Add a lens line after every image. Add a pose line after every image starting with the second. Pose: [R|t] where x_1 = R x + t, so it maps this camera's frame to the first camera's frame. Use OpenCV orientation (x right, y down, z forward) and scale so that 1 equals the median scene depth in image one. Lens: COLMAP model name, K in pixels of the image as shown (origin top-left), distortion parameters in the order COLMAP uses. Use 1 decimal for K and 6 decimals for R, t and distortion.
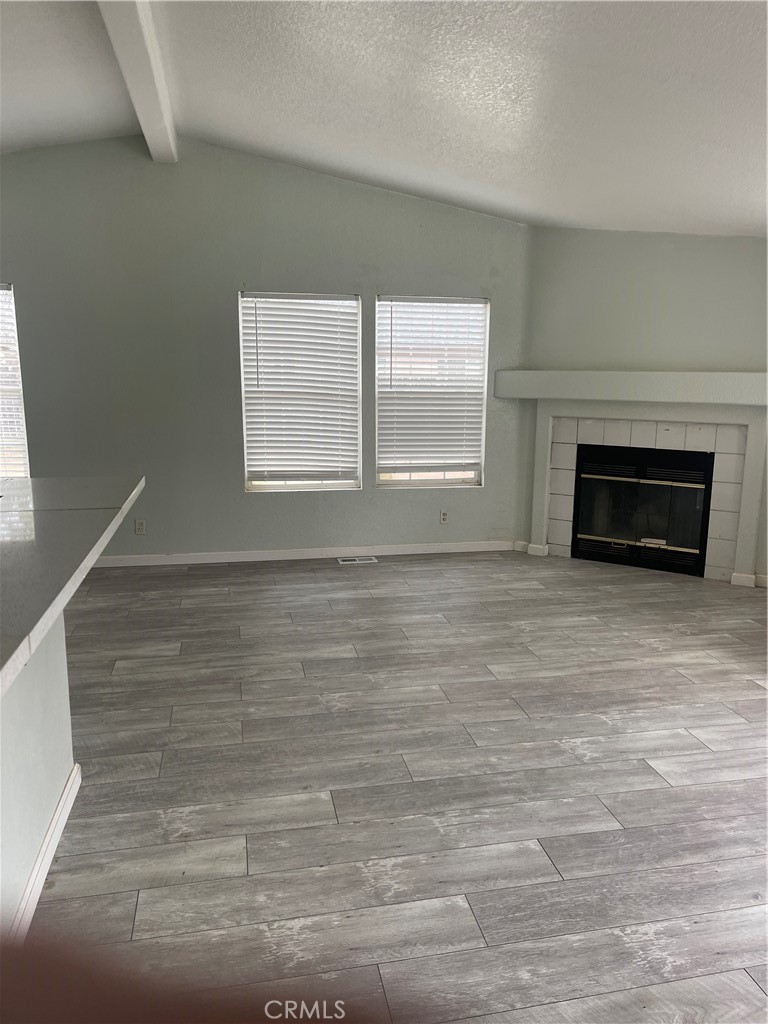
lens RADIAL K [[774.6, 0, 390.9], [0, 774.6, 531.1], [0, 0, 1]] dist [0.076487, -0.098891]
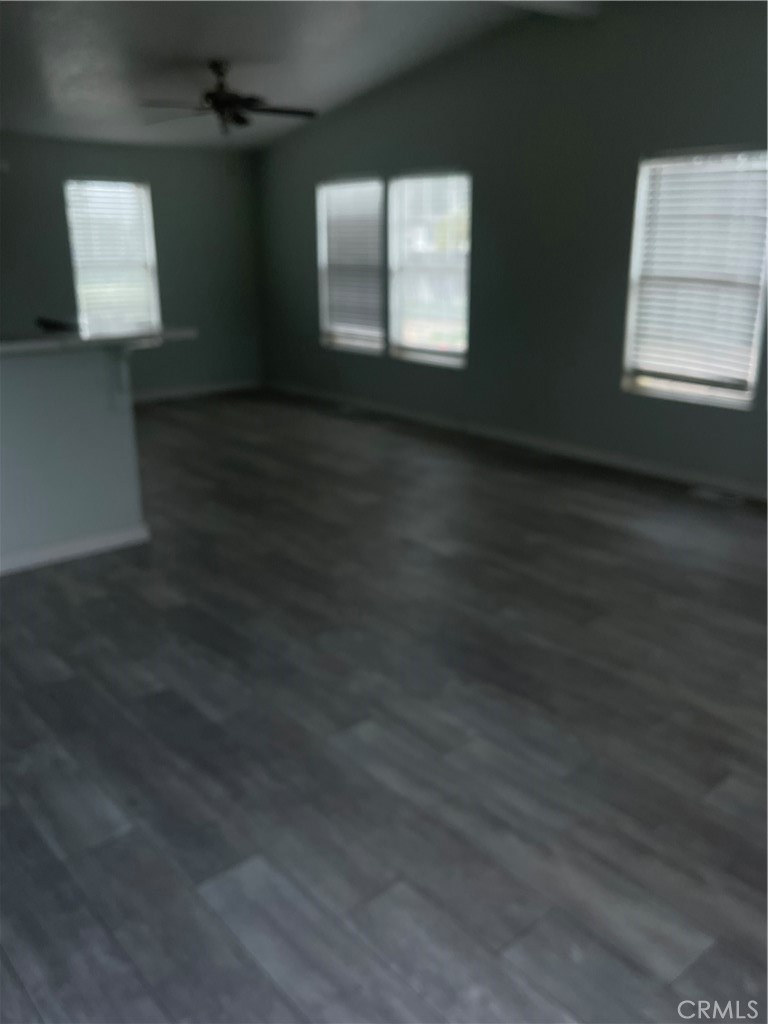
lens RADIAL K [[861.6, 0, 392.2], [0, 861.6, 510.9], [0, 0, 1]] dist [0.013775, -0.020706]
pose [[0.476467, 0.253459, -0.841865, 0.668971], [-0.184207, 0.965070, 0.186298, -0.062235], [0.859678, 0.066313, 0.506513, 0.341065]]
